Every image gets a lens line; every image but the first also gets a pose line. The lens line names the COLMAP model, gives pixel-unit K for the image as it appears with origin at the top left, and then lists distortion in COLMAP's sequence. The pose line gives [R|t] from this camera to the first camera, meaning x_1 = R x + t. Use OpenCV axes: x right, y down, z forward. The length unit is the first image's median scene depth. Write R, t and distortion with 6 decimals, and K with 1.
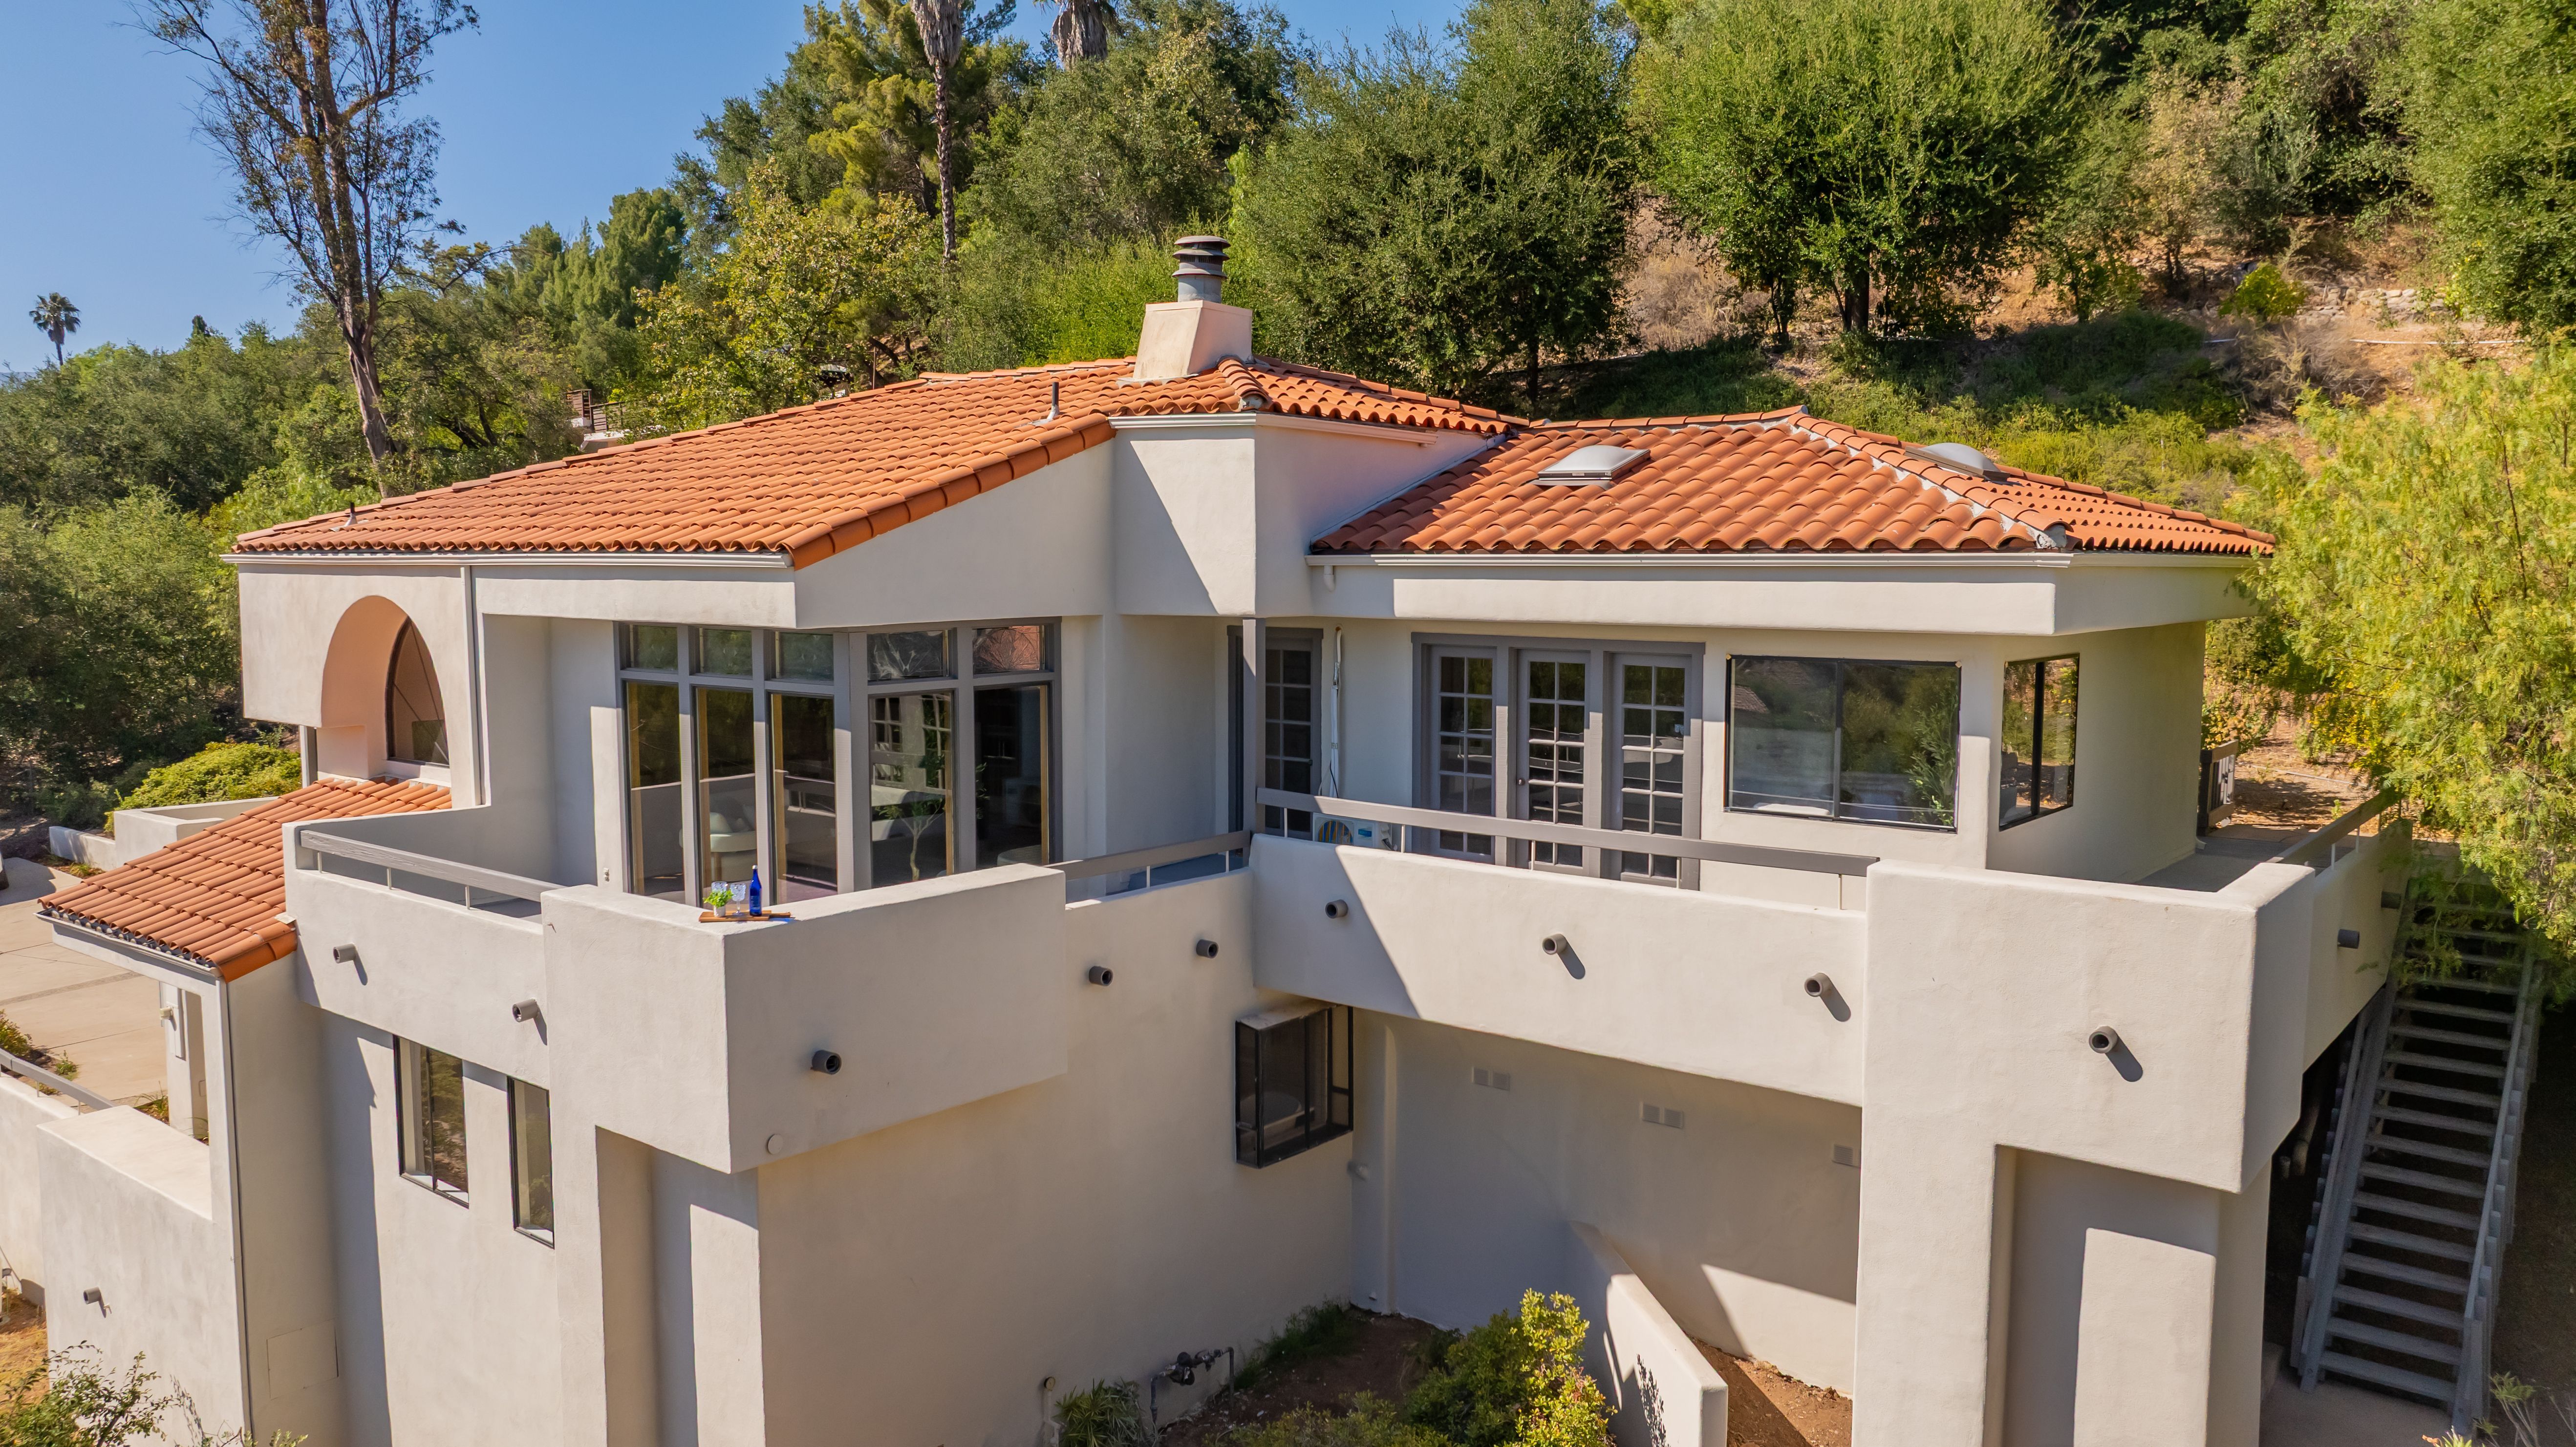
lens RADIAL K [[1817.8, 0, 1279.8], [0, 1817.8, 739.8], [0, 0, 1]] dist [-0.004722, -0.002244]
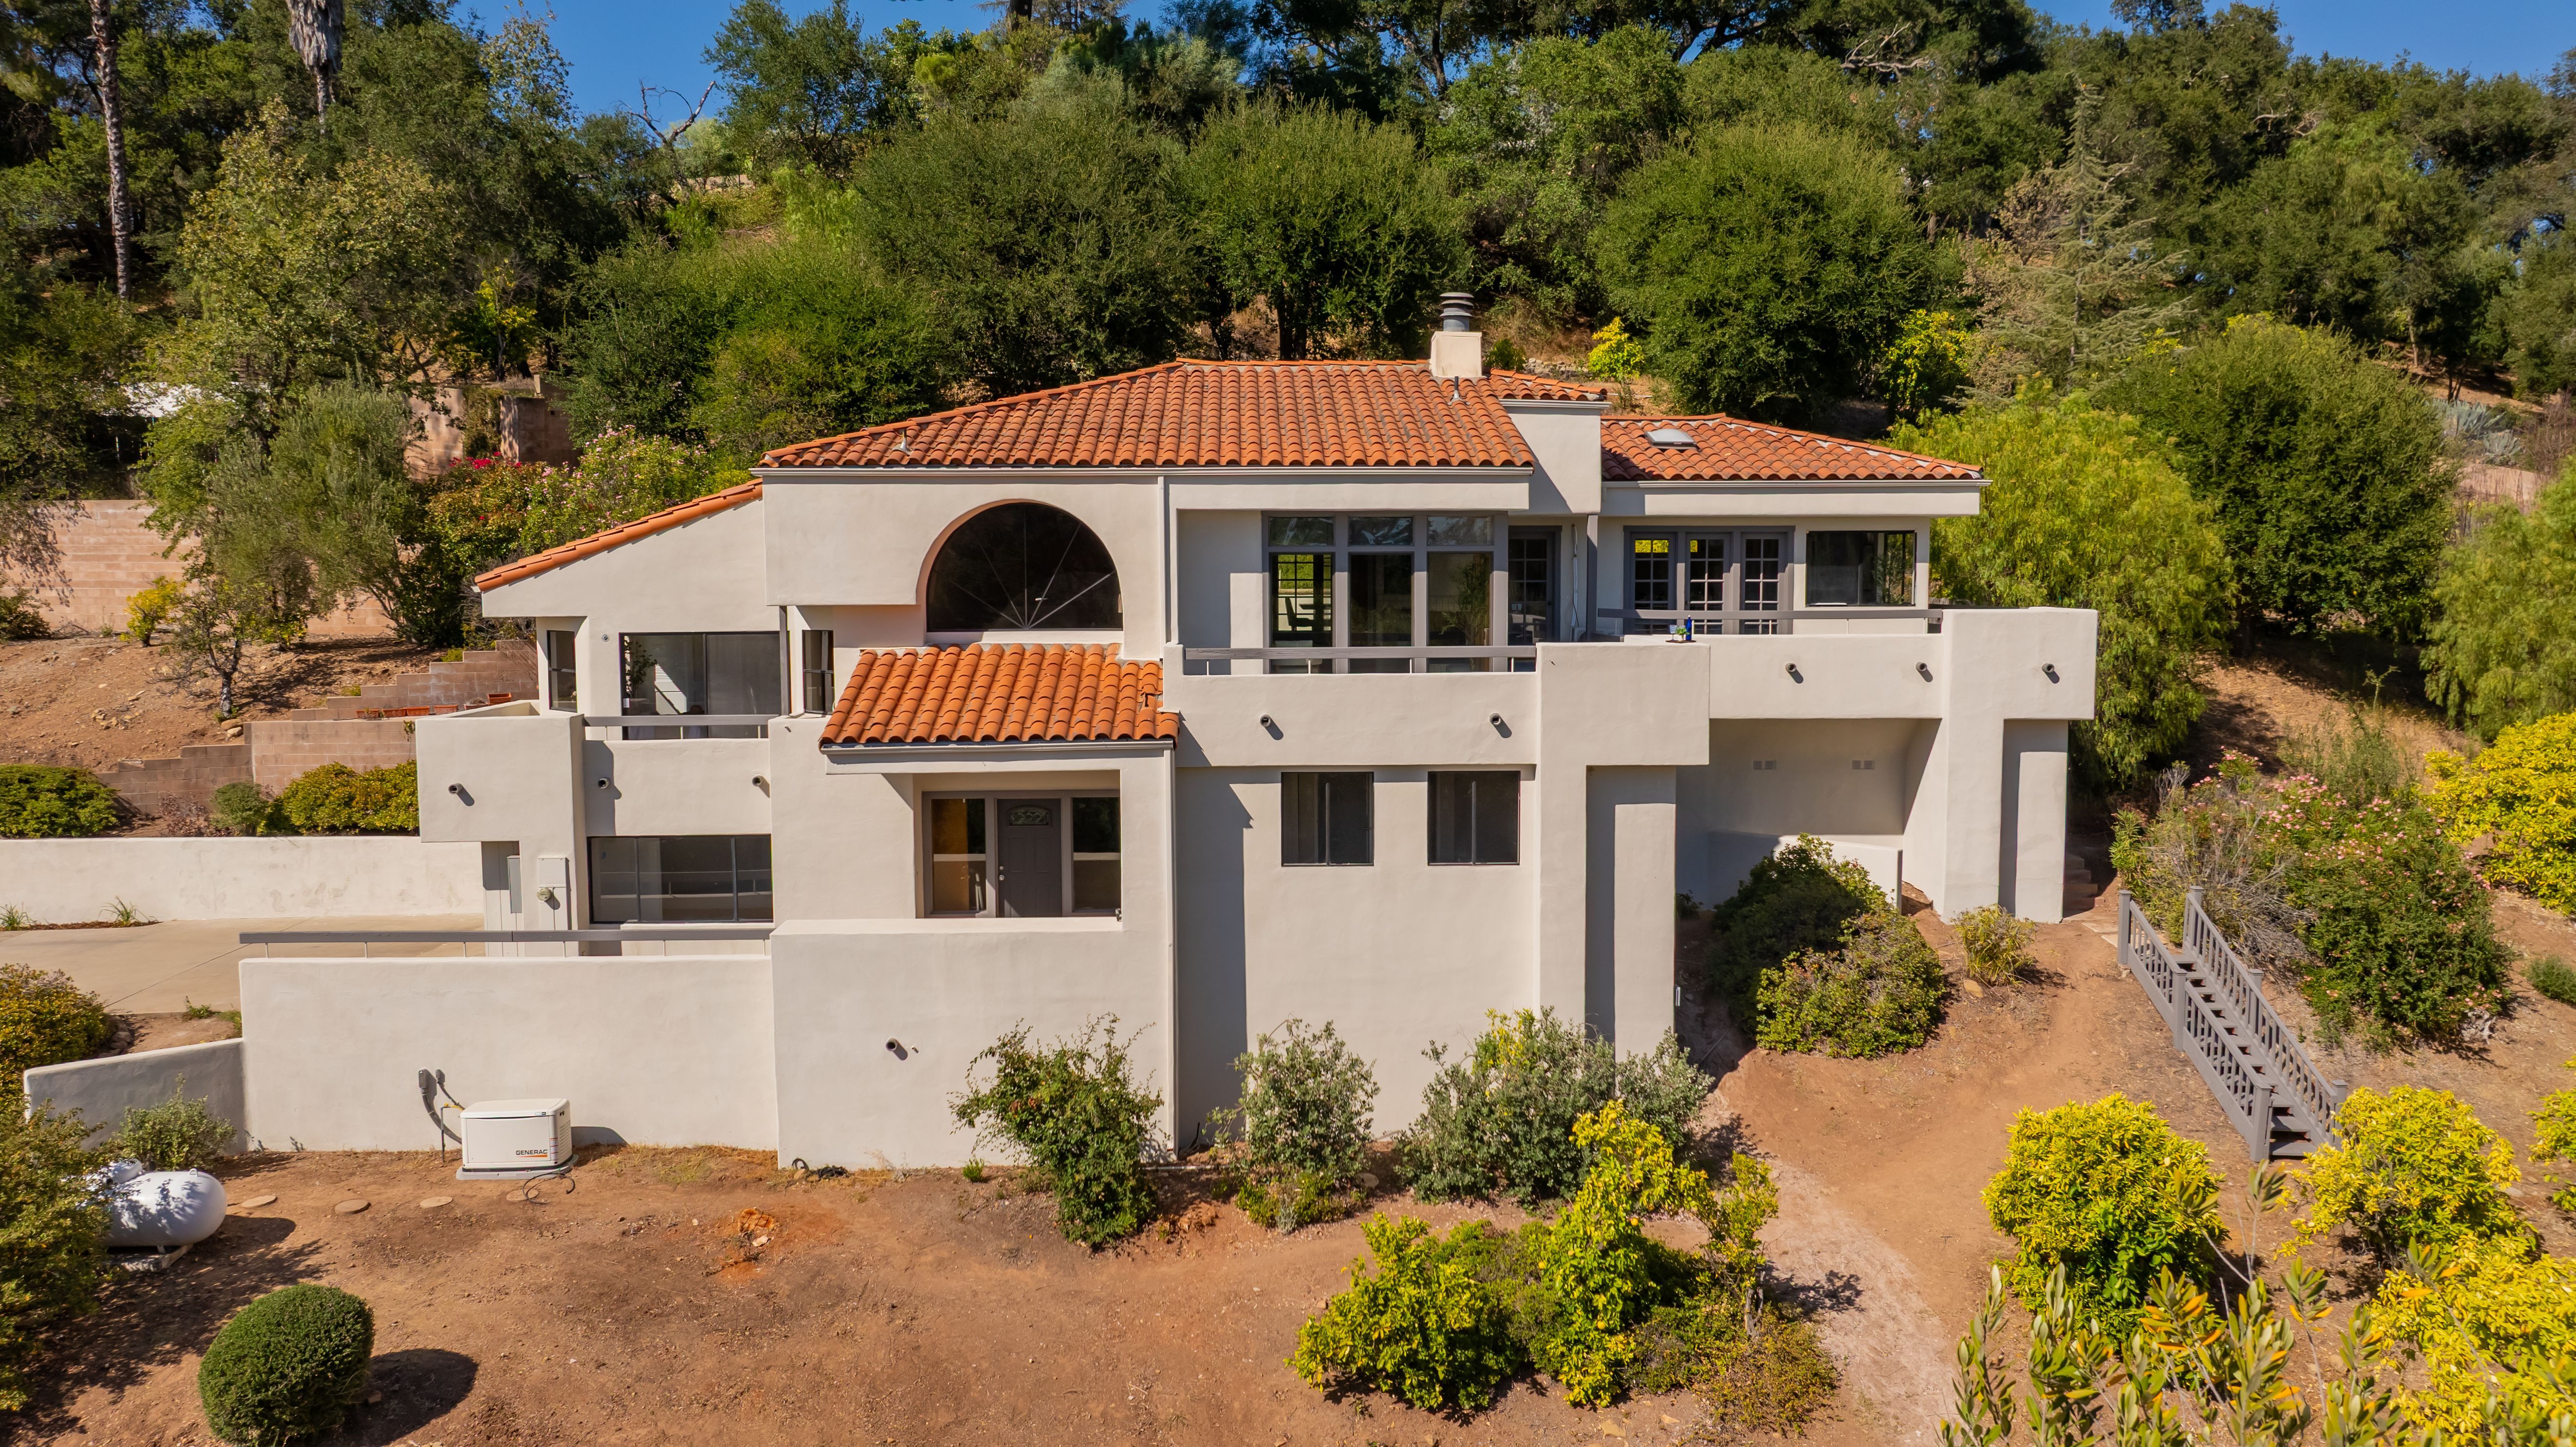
lens RADIAL K [[1849.6, 0, 1288.0], [0, 1849.6, 723.5], [0, 0, 1]] dist [-0.048827, 0.055827]
pose [[0.753061, -0.058064, 0.655383, -1.542225], [0.070564, 0.997481, 0.007292, 0.111554], [-0.654155, 0.040755, 0.755261, -0.190444]]
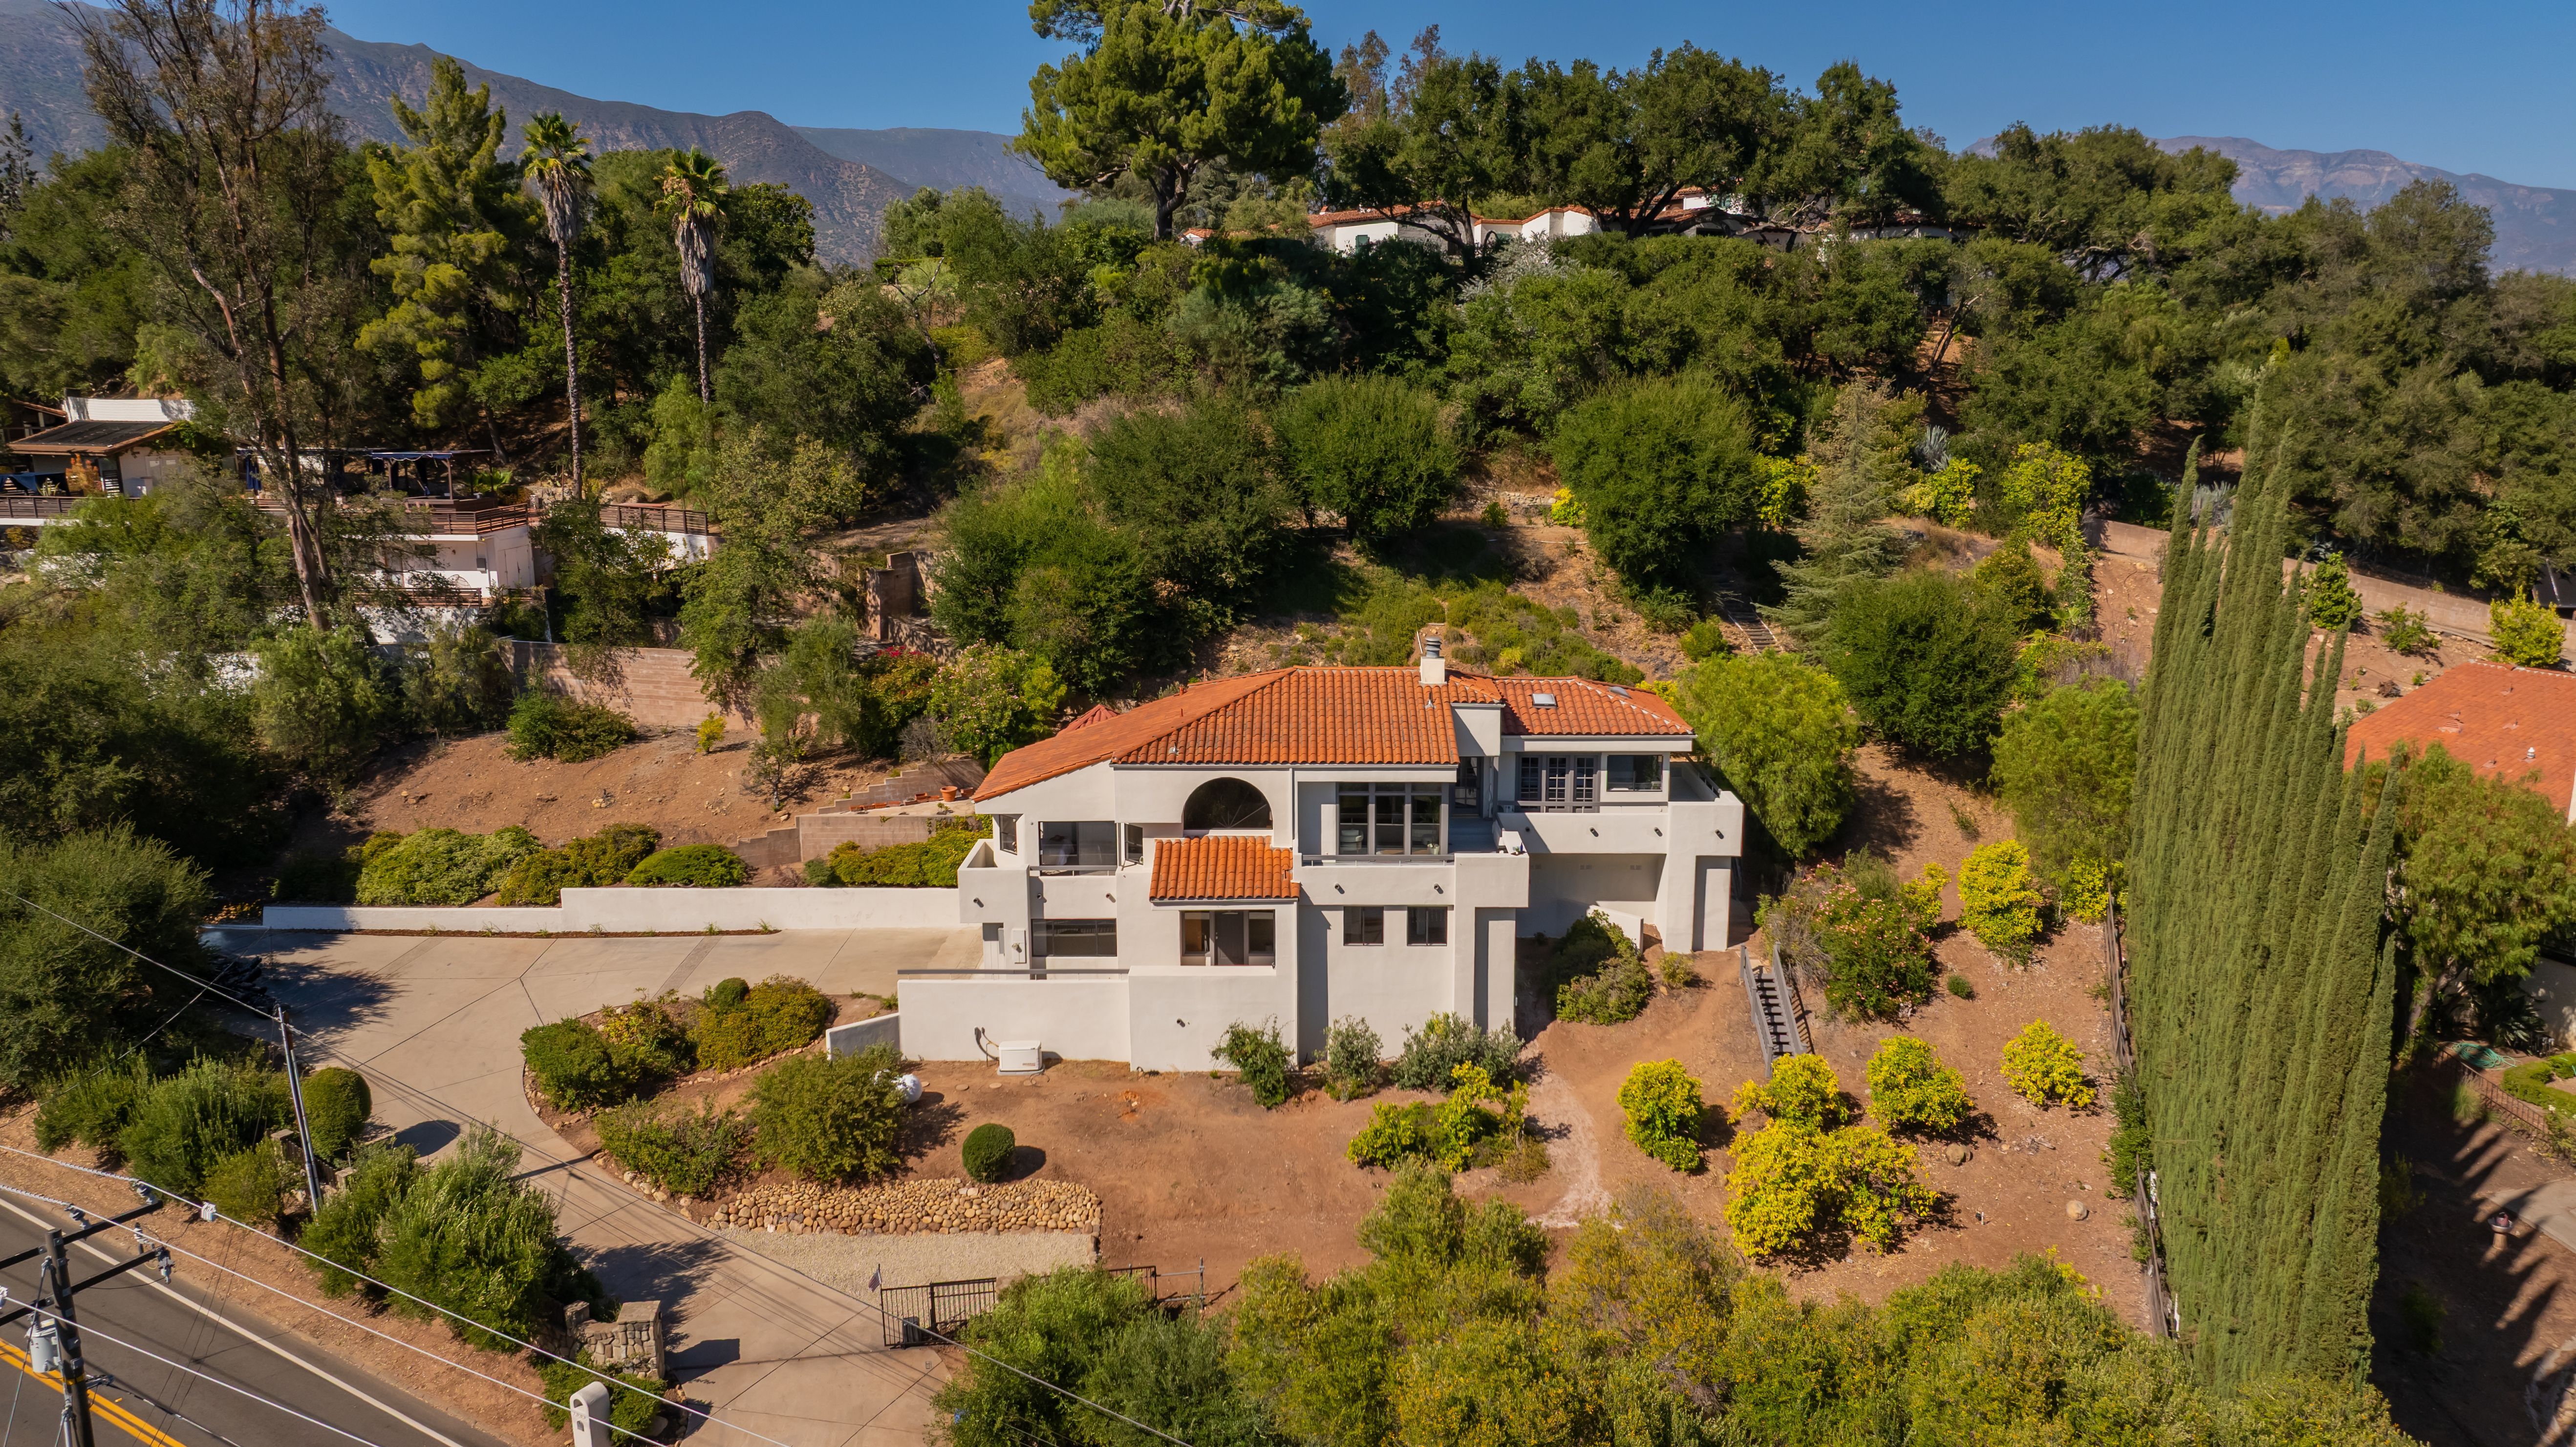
lens RADIAL K [[1817.8, 0, 1279.8], [0, 1817.8, 739.8], [0, 0, 1]] dist [-0.004722, -0.002244]
pose [[0.780511, -0.129332, 0.611618, -2.793763], [0.069233, 0.990230, 0.121041, -0.618636], [-0.621297, -0.052130, 0.781839, -1.737605]]
